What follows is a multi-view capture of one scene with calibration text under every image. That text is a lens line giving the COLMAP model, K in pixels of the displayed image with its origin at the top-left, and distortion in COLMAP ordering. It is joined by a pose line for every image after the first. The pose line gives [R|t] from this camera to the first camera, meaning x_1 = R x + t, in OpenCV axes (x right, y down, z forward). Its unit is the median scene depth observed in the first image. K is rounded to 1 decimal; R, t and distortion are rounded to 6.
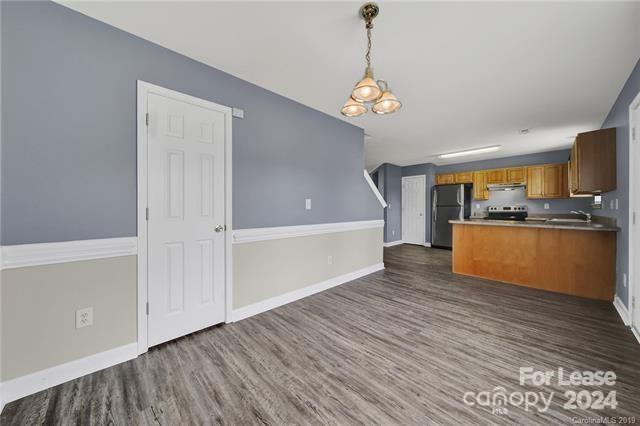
lens RADIAL K [[229.7, 0, 318.7], [0, 229.7, 204.3], [0, 0, 1]] dist [0.002346, -0.000129]
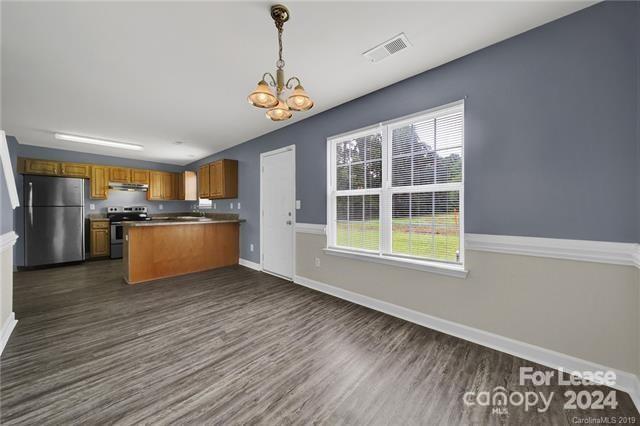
lens RADIAL K [[229.7, 0, 319.6], [0, 229.7, 211.1], [0, 0, 1]] dist [0.002346, -0.000129]
pose [[-0.053724, -0.017190, 0.998408, -0.497581], [-0.010971, 0.999802, 0.016624, 0.002812], [-0.998496, -0.010060, -0.053902, 0.550938]]
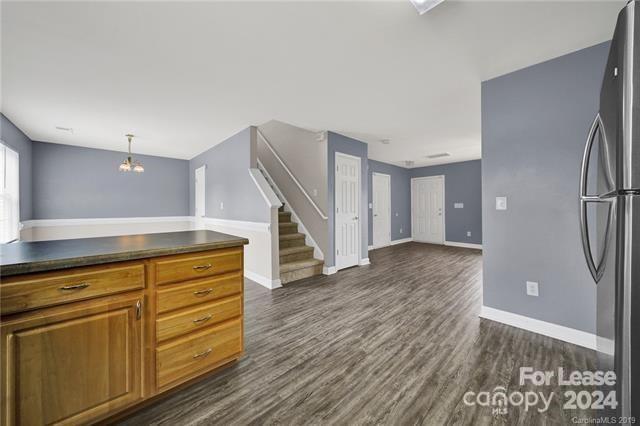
lens RADIAL K [[229.7, 0, 316.8], [0, 229.7, 209.5], [0, 0, 1]] dist [0.002346, -0.000129]
pose [[-0.021312, 0.007532, -0.999745, 1.783430], [0.016819, 0.999833, 0.007174, 0.029318], [0.999631, -0.016662, -0.021435, 2.021830]]
